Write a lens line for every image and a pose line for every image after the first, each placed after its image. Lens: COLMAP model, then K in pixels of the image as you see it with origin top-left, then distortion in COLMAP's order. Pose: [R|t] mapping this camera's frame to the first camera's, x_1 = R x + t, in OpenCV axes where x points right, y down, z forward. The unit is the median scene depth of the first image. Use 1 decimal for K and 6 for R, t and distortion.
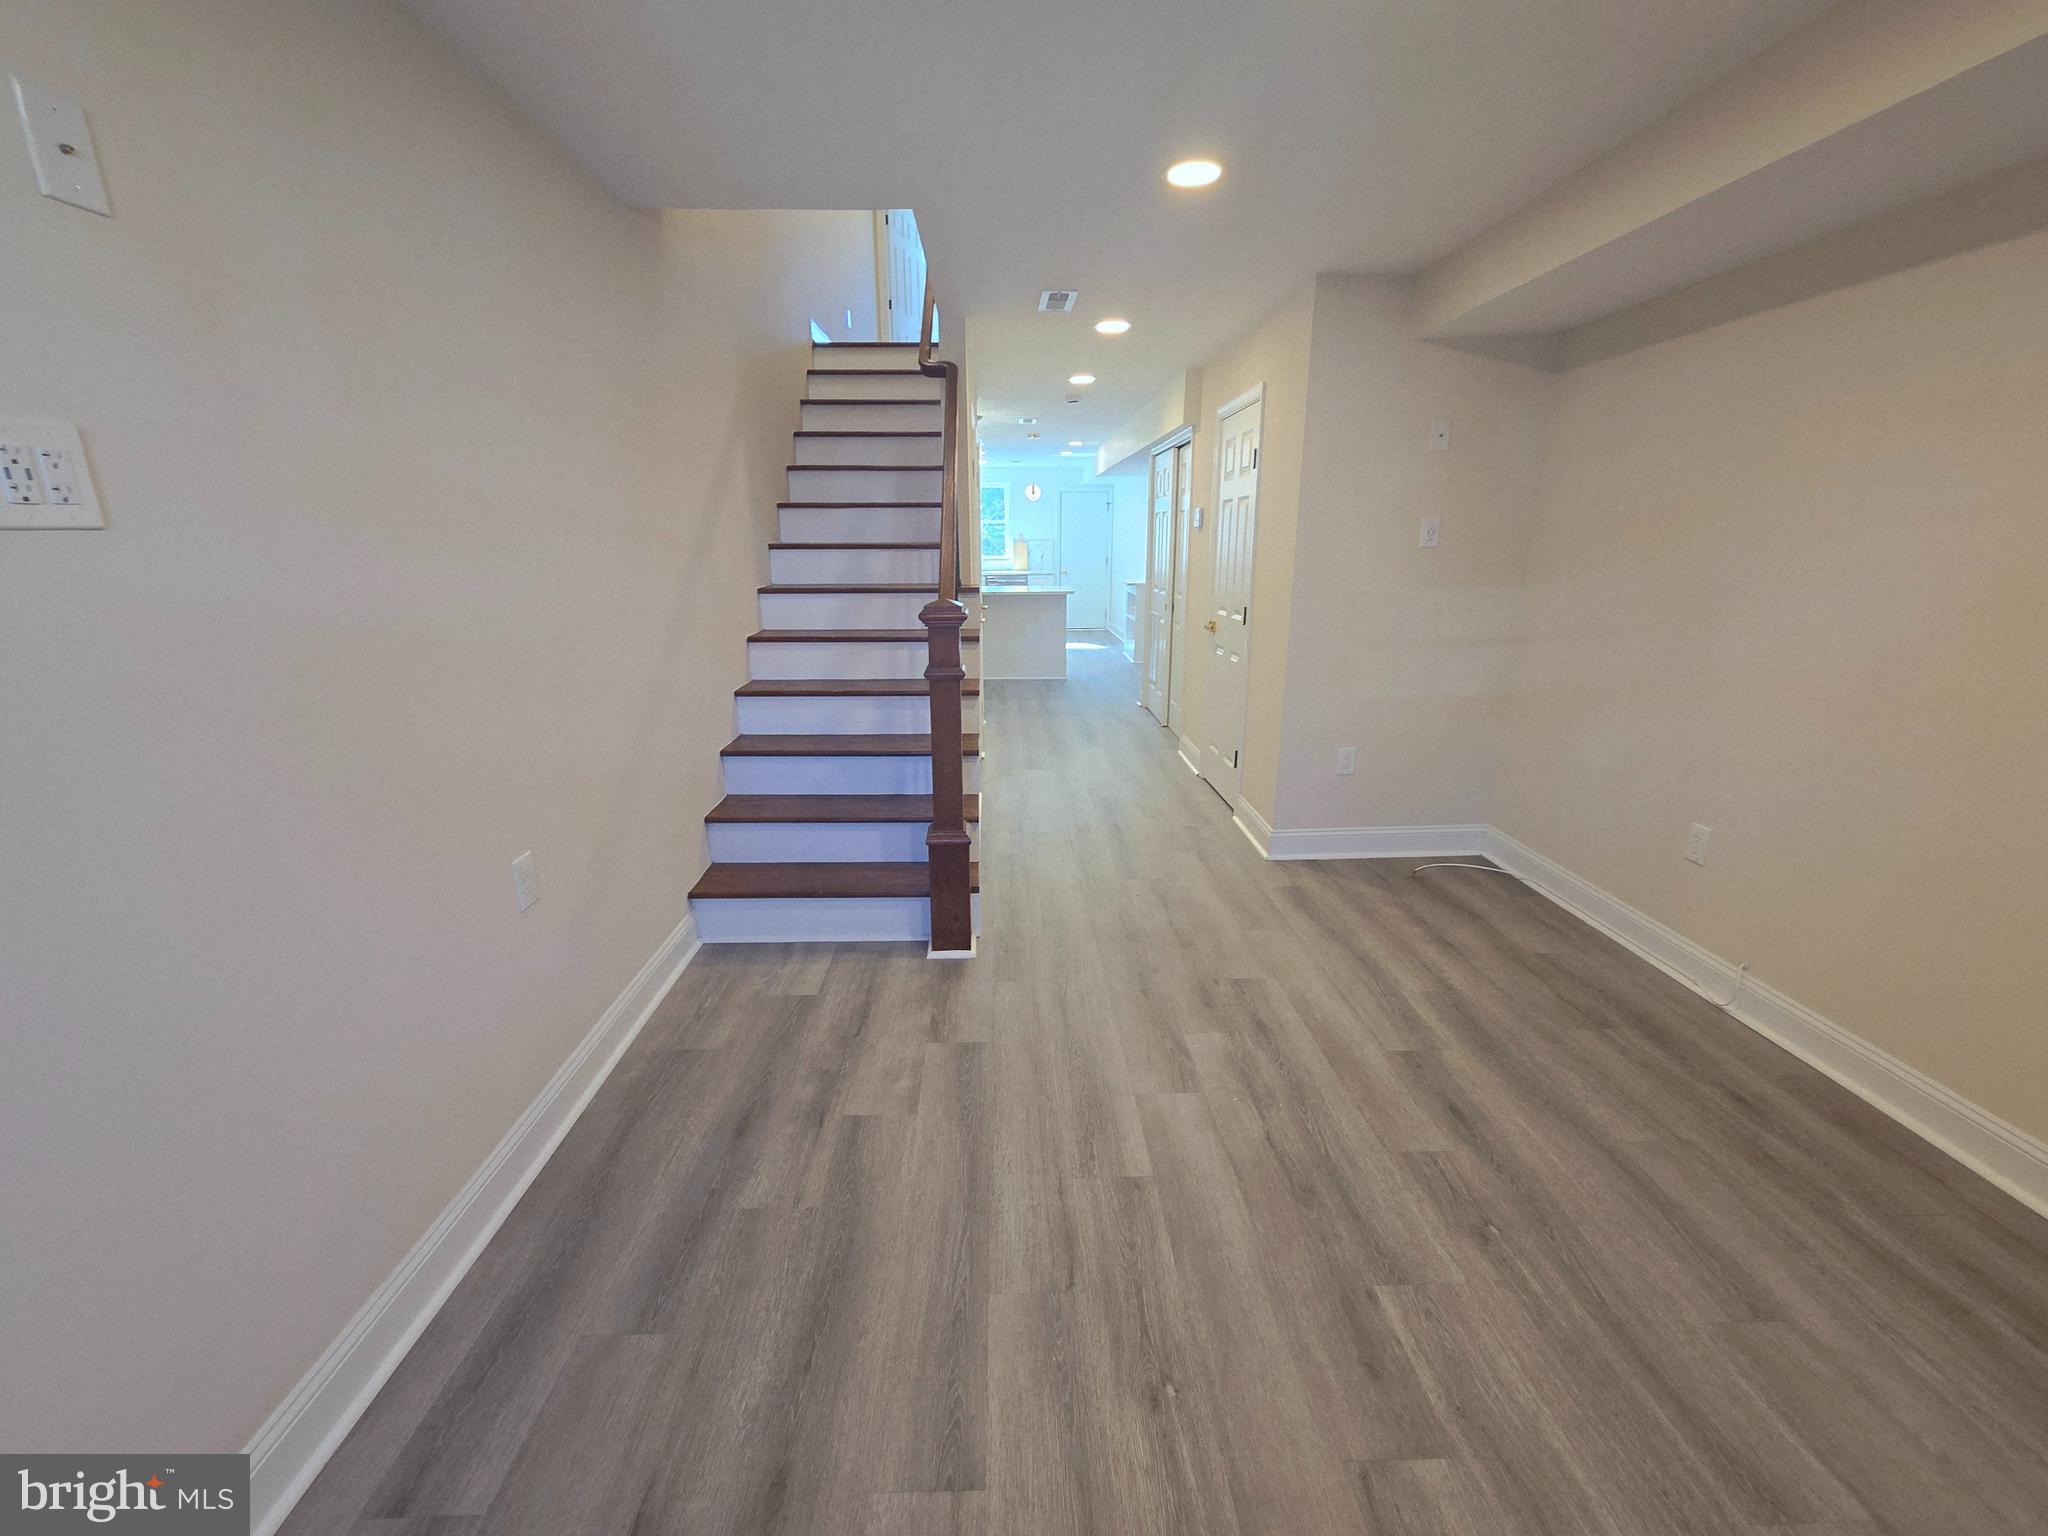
lens RADIAL K [[842.9, 0, 1023.9], [0, 842.9, 771.1], [0, 0, 1]] dist [-0.001410, 0.000929]
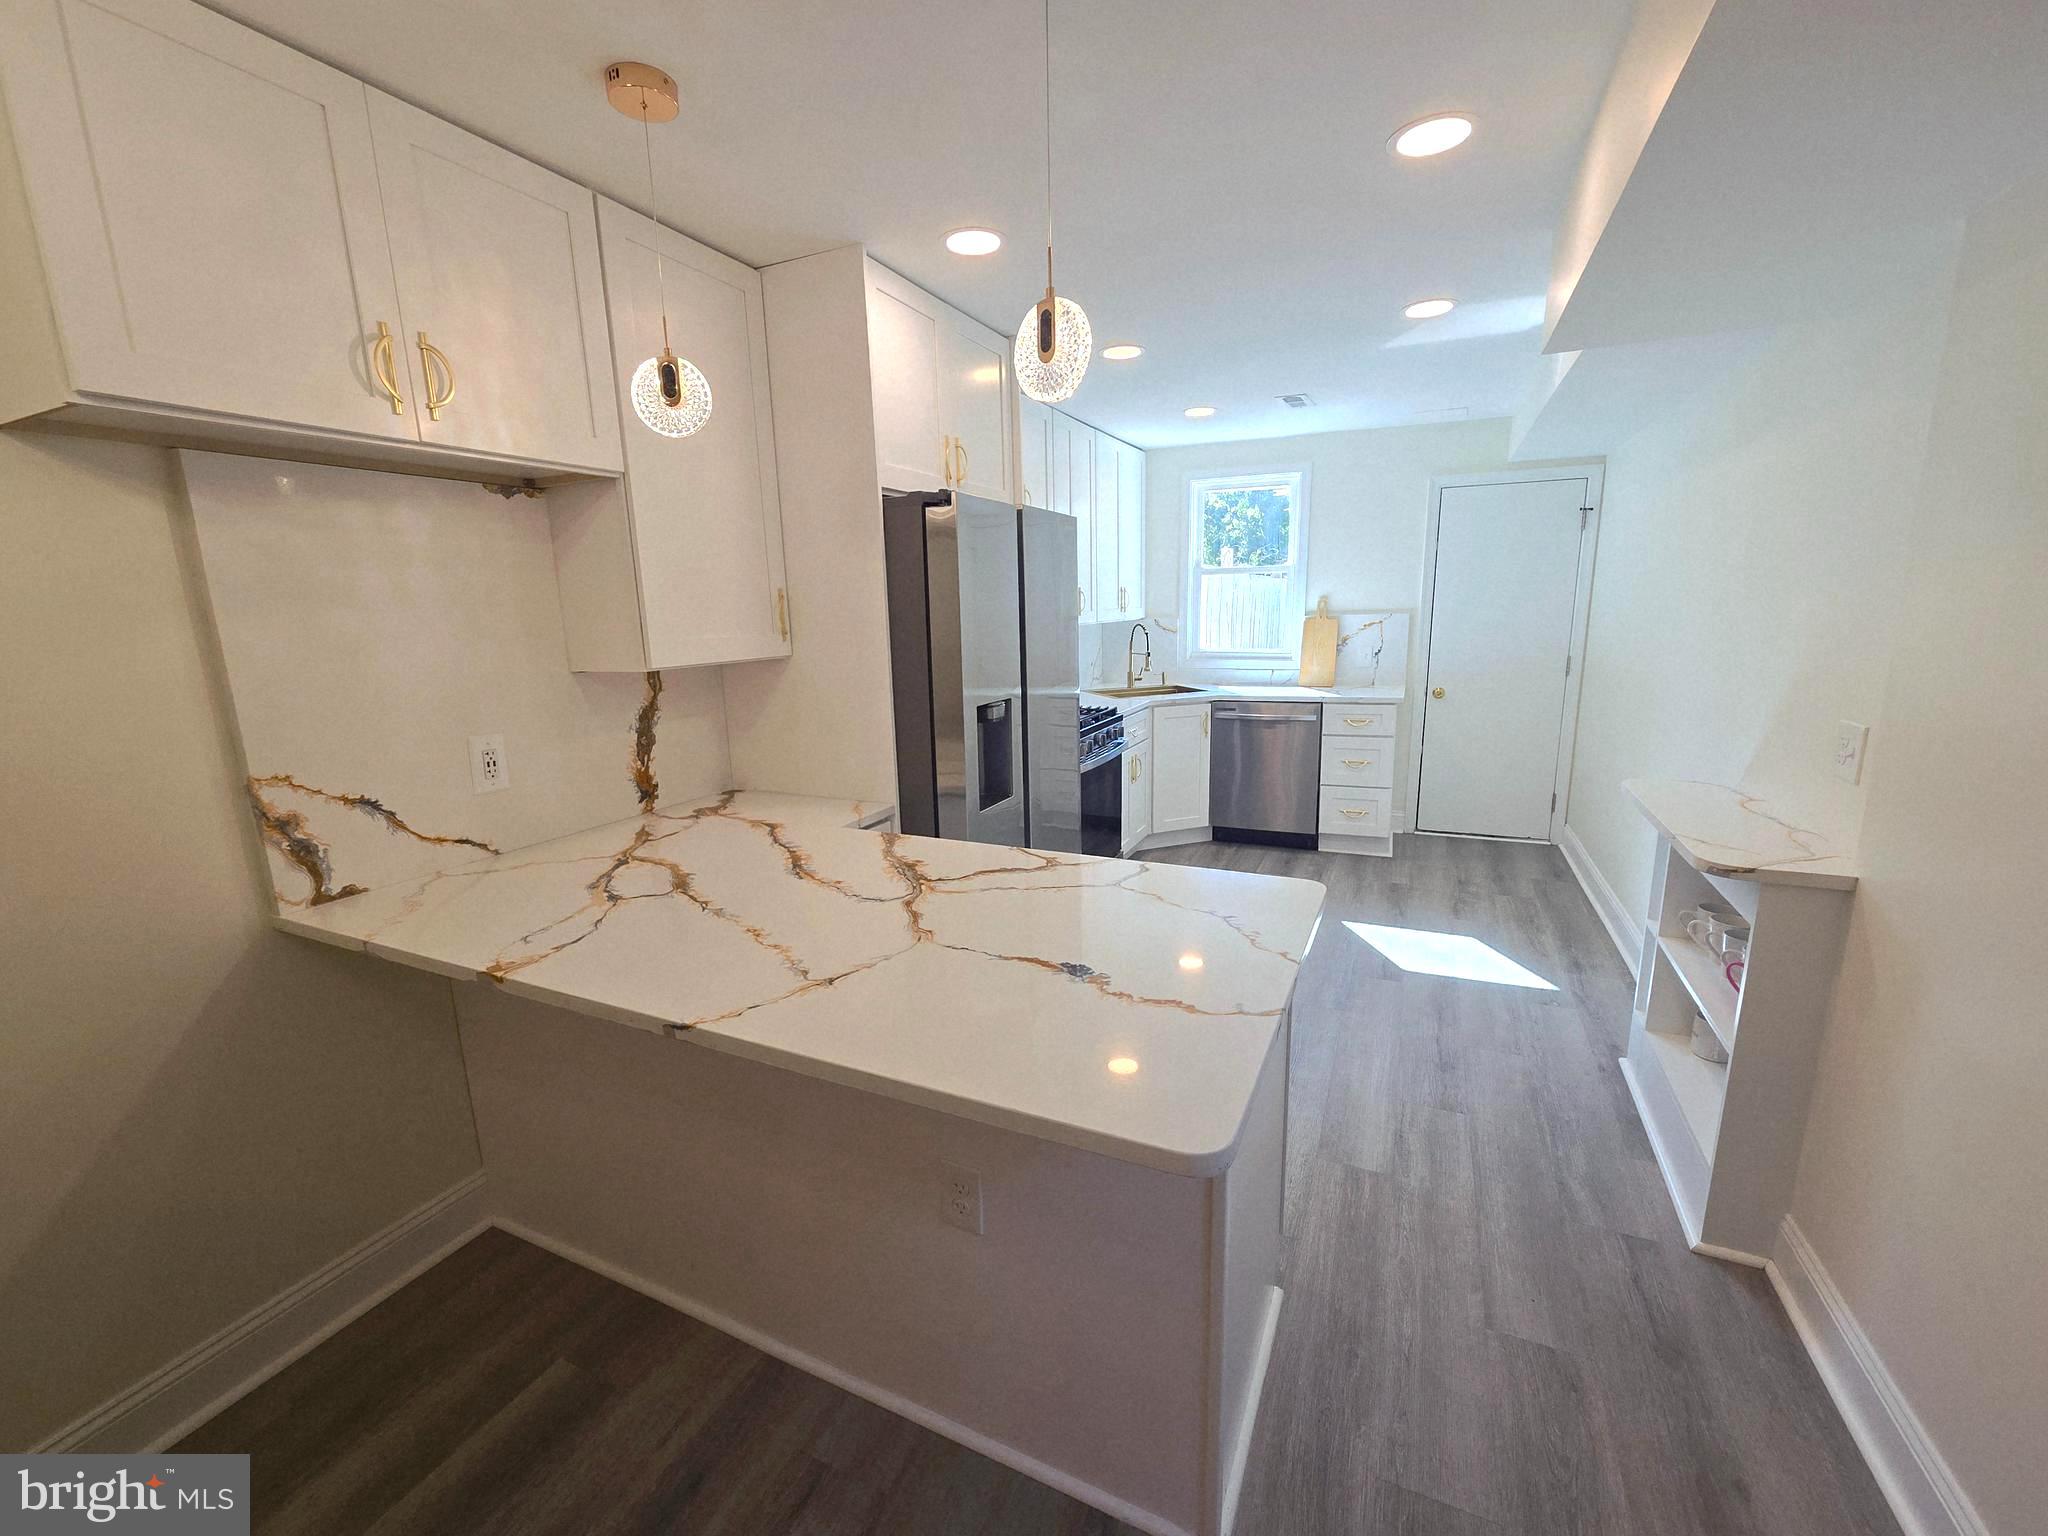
lens RADIAL K [[836.2, 0, 1028.4], [0, 836.2, 776.3], [0, 0, 1]] dist [-0.001132, 0.000197]
pose [[0.894455, 0.072505, -0.441240, 0.226847], [-0.098888, 0.994408, -0.037058, -0.712678], [0.436086, 0.076780, 0.896624, 2.487928]]
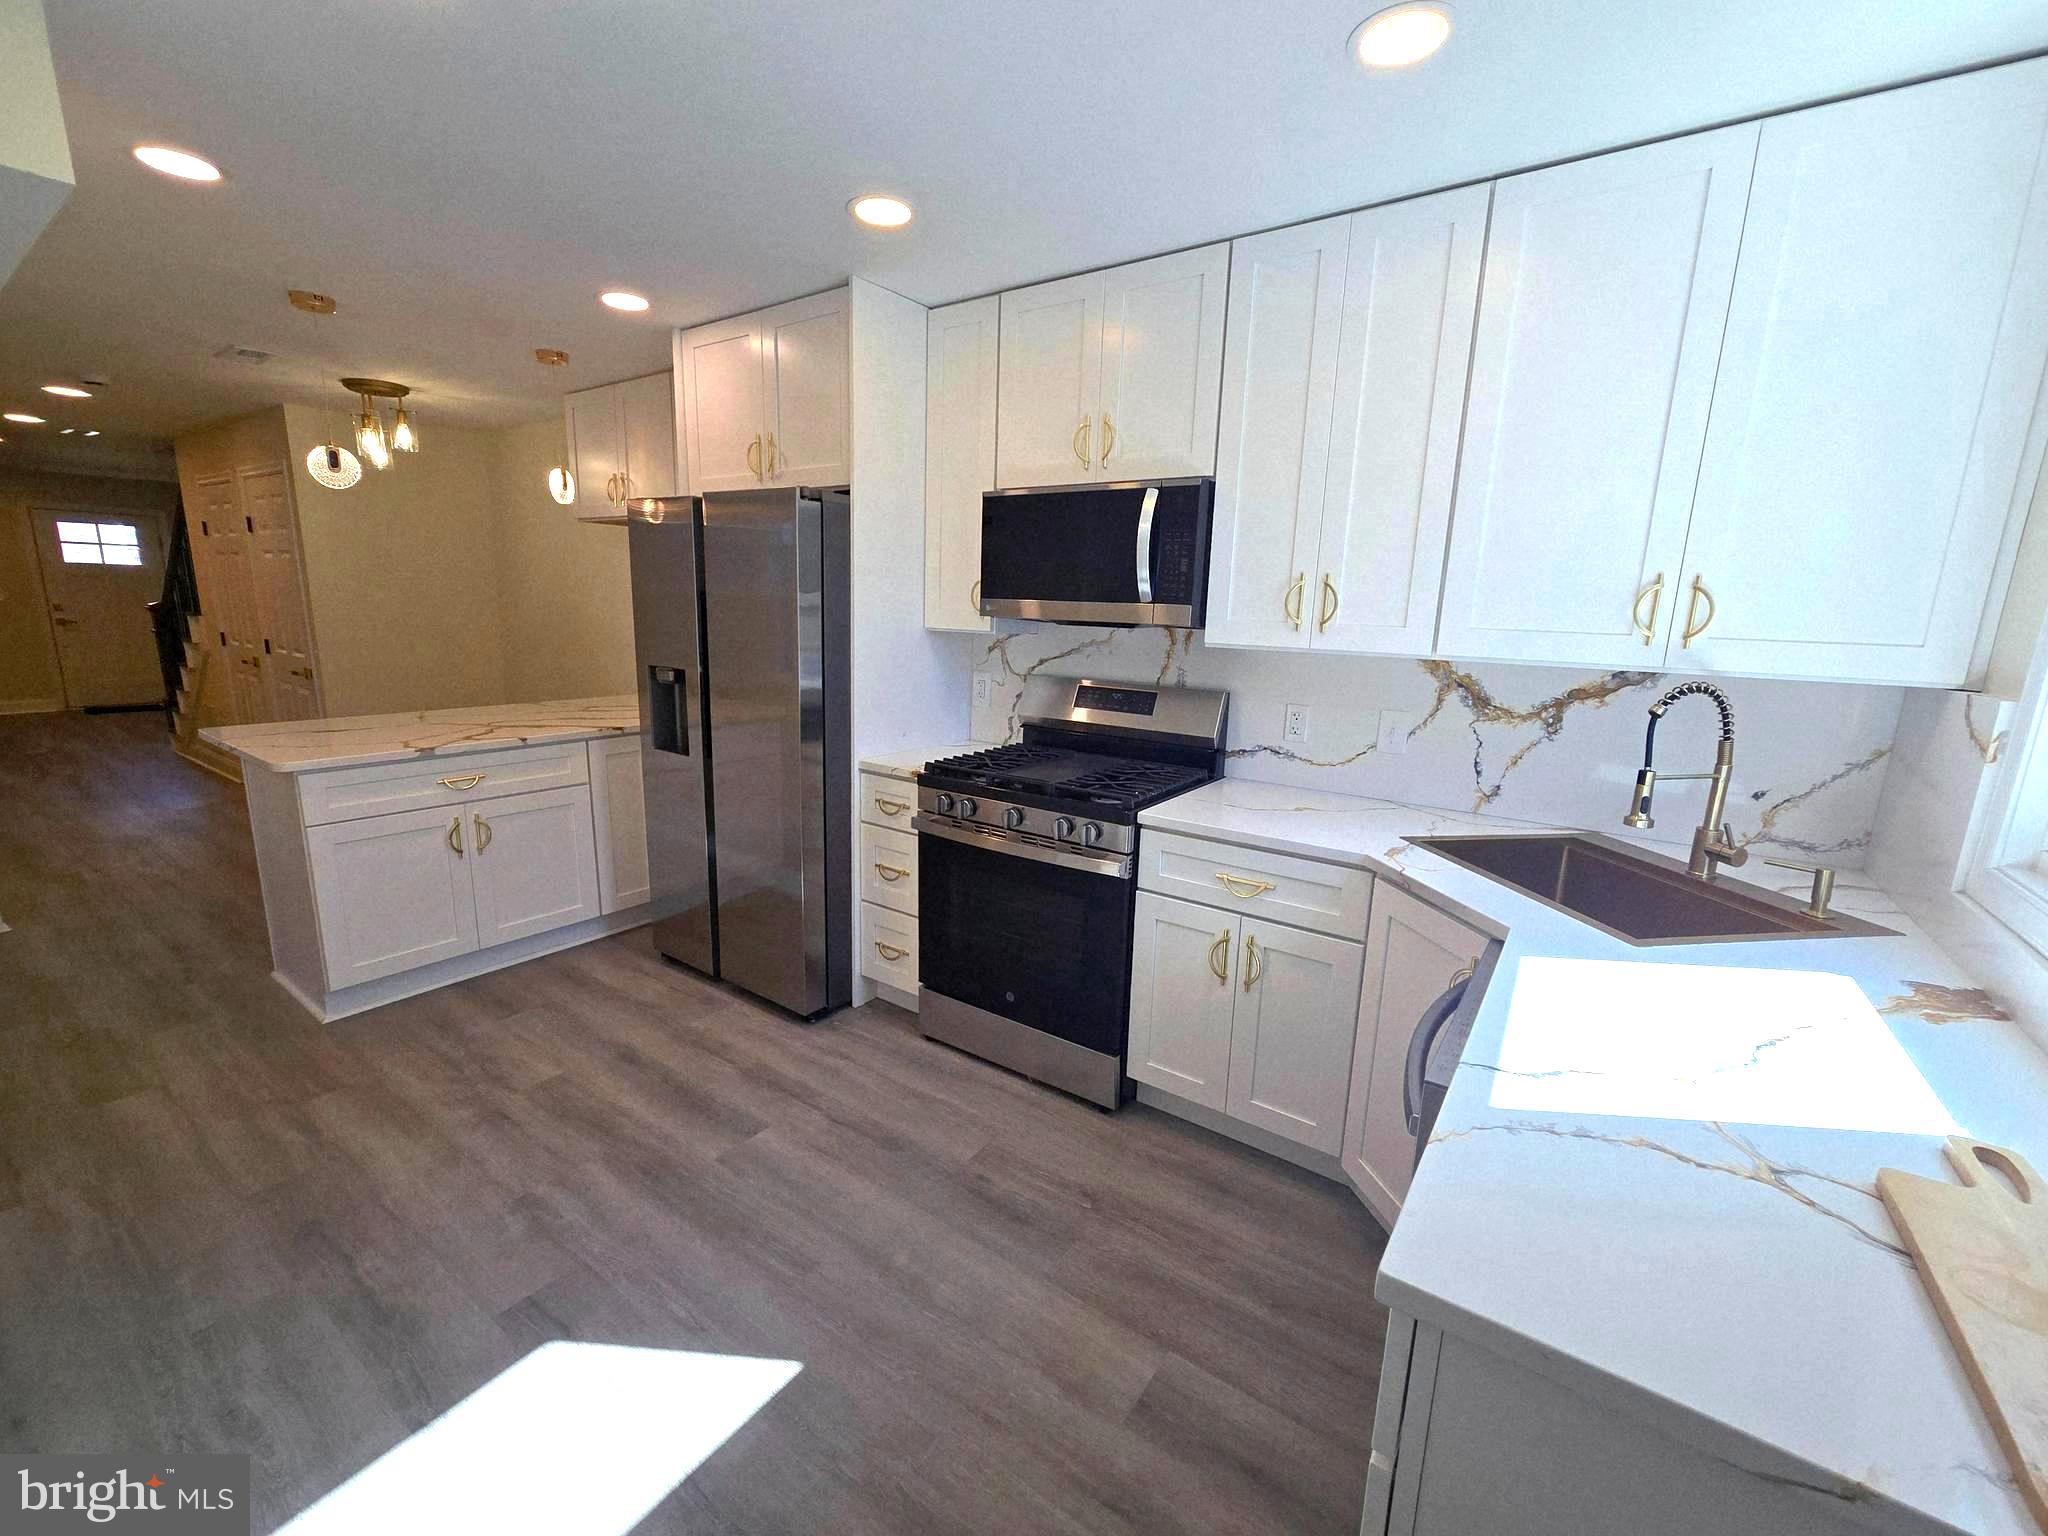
lens RADIAL K [[836.2, 0, 1028.4], [0, 836.2, 776.3], [0, 0, 1]] dist [-0.001132, 0.000197]
pose [[-0.596237, 0.146322, -0.789361, 0.383010], [-0.240476, 0.905549, 0.349502, -1.164604], [0.765945, 0.398209, -0.504735, 4.144346]]
